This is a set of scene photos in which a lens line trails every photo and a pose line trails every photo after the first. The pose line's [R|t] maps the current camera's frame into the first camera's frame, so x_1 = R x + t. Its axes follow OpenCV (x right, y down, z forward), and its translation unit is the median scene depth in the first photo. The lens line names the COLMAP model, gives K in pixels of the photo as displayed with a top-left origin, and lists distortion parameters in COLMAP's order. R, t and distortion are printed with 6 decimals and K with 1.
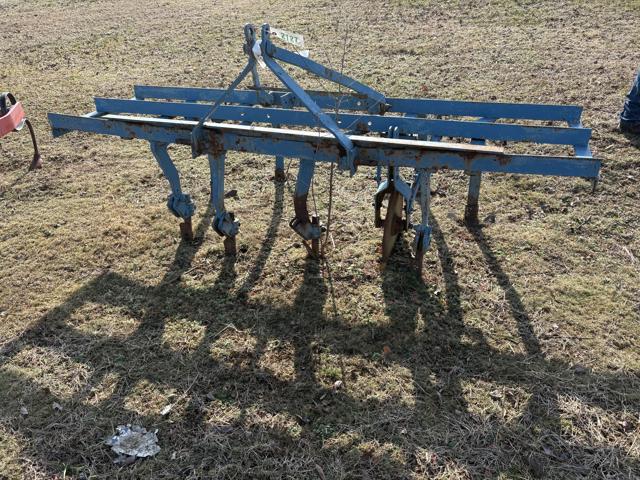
lens RADIAL K [[484.7, 0, 329.8], [0, 484.7, 242.7], [0, 0, 1]] dist [0.039877, -0.043576]
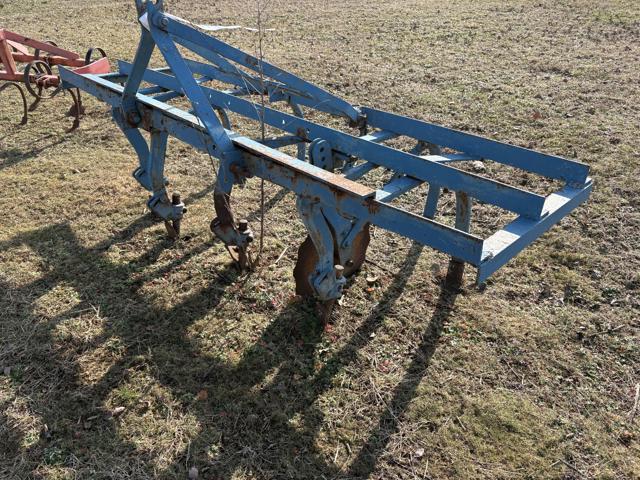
lens RADIAL K [[484.7, 0, 318.0], [0, 484.7, 243.0], [0, 0, 1]] dist [0.039877, -0.043576]
pose [[0.896798, 0.270712, -0.349954, 0.445804], [-0.269749, 0.961498, 0.052517, -0.109687], [0.350697, 0.047302, 0.935294, 0.237692]]
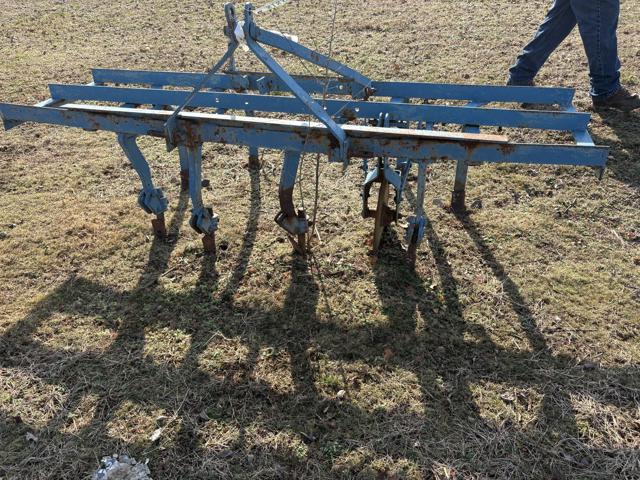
lens RADIAL K [[484.7, 0, 325.6], [0, 484.7, 235.5], [0, 0, 1]] dist [0.039877, -0.043576]
pose [[0.996900, -0.033806, 0.071041, -0.055171], [0.031501, 0.998948, 0.033326, -0.036929], [-0.072093, -0.030985, 0.996917, 0.062554]]
